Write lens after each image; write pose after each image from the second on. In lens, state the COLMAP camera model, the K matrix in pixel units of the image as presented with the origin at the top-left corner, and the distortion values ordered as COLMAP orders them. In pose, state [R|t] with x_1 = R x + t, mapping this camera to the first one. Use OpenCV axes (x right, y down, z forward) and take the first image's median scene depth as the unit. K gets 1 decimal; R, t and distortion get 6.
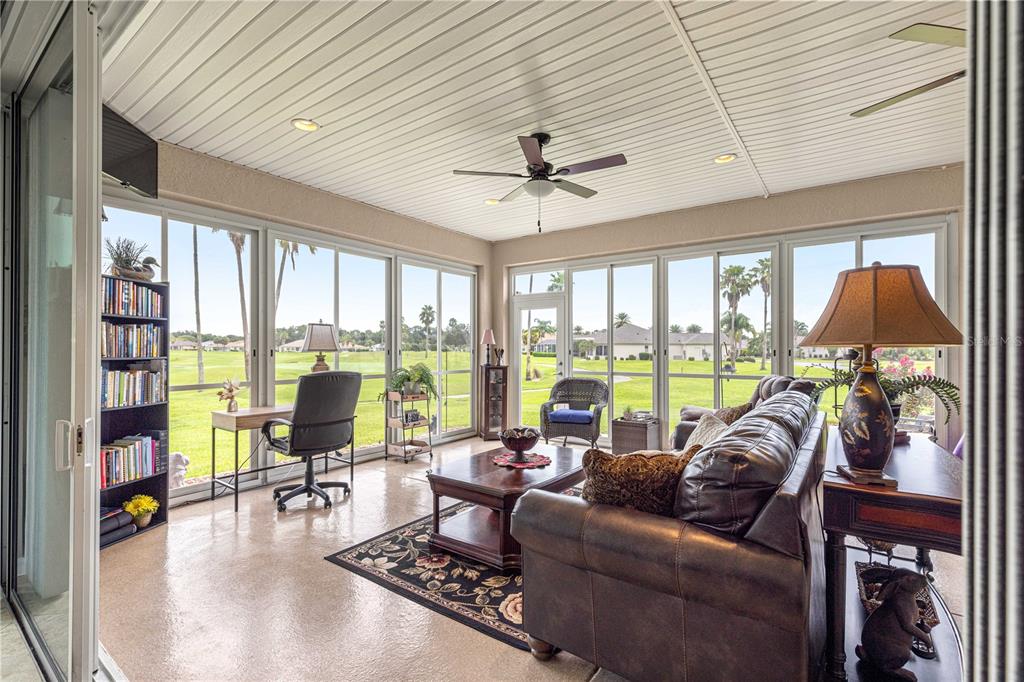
lens RADIAL K [[451.9, 0, 510.4], [0, 451.9, 346.5], [0, 0, 1]] dist [0.000113, -0.000196]
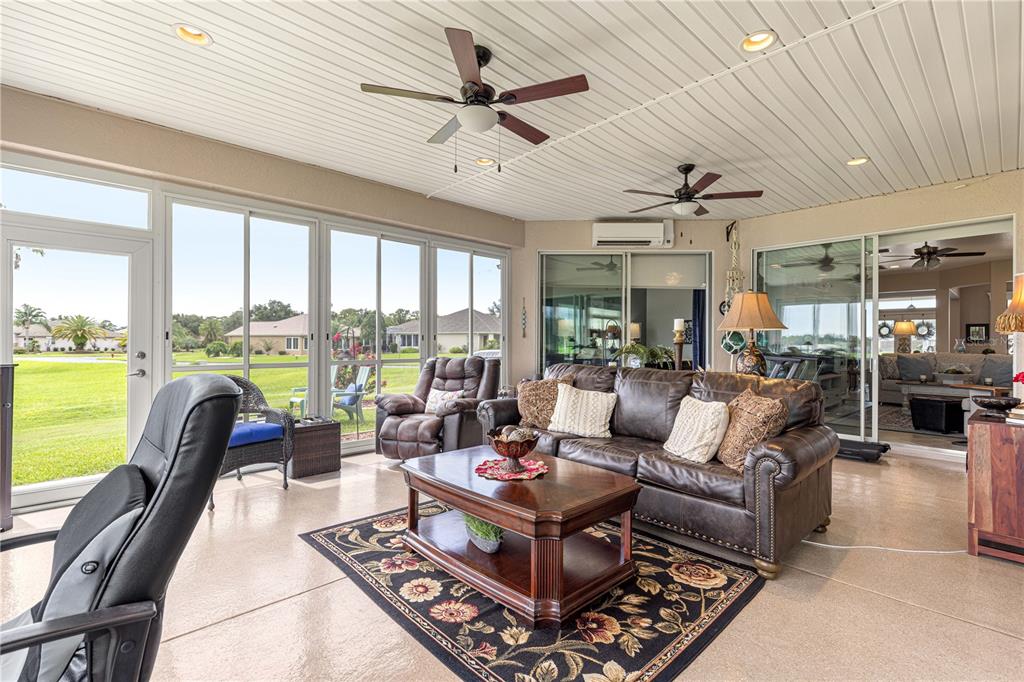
lens RADIAL K [[469.2, 0, 512.0], [0, 469.2, 341.0], [0, 0, 1]] dist [0.000795, 0.000018]
pose [[0.185661, 0.004481, 0.982604, -0.764110], [-0.009254, 0.999953, -0.002812, 0.034040], [-0.982570, -0.008571, 0.185694, 0.847279]]
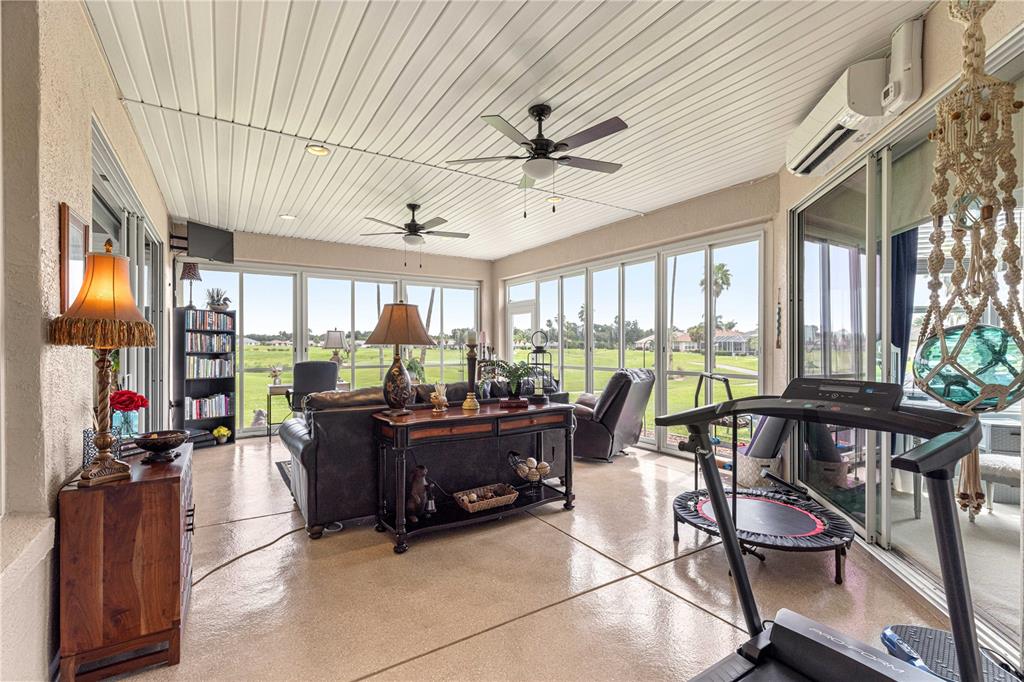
lens RADIAL K [[458.4, 0, 514.1], [0, 458.4, 347.3], [0, 0, 1]] dist [0.004346, 0.000368]
pose [[0.932691, -0.002629, -0.360667, 0.996746], [0.004679, 0.999977, 0.004811, 0.001904], [0.360646, -0.006175, 0.932682, -0.324600]]
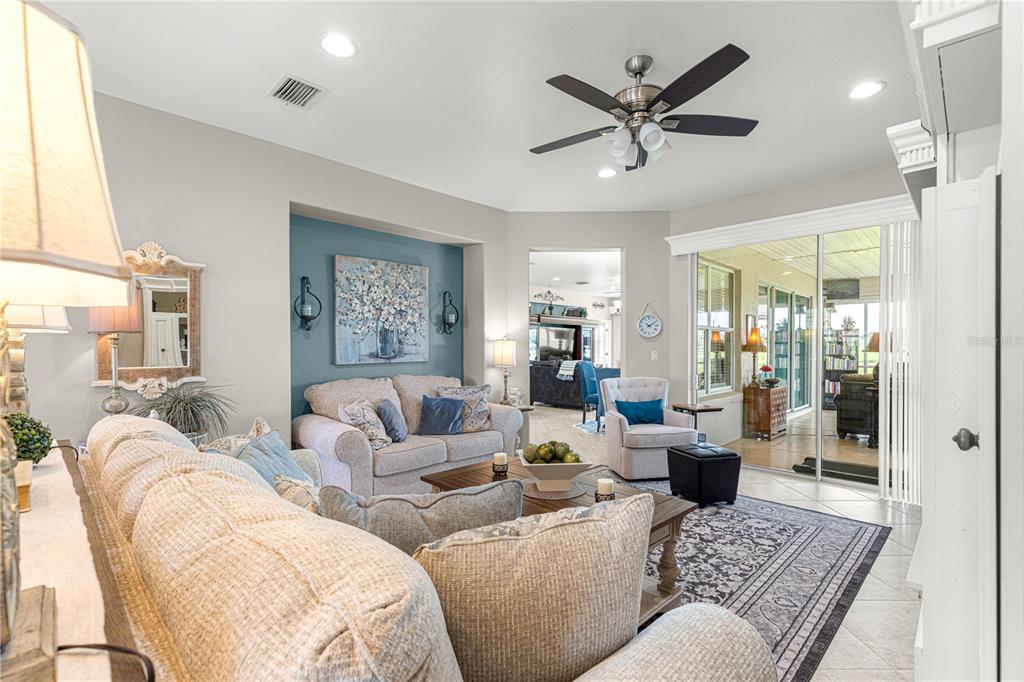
lens RADIAL K [[458.4, 0, 514.1], [0, 458.4, 347.3], [0, 0, 1]] dist [0.004346, 0.000368]
pose [[-0.151122, -0.005104, -0.988502, 2.614837], [-0.000600, 0.999987, -0.005071, -0.008216], [0.988515, -0.000173, -0.151124, -0.769594]]
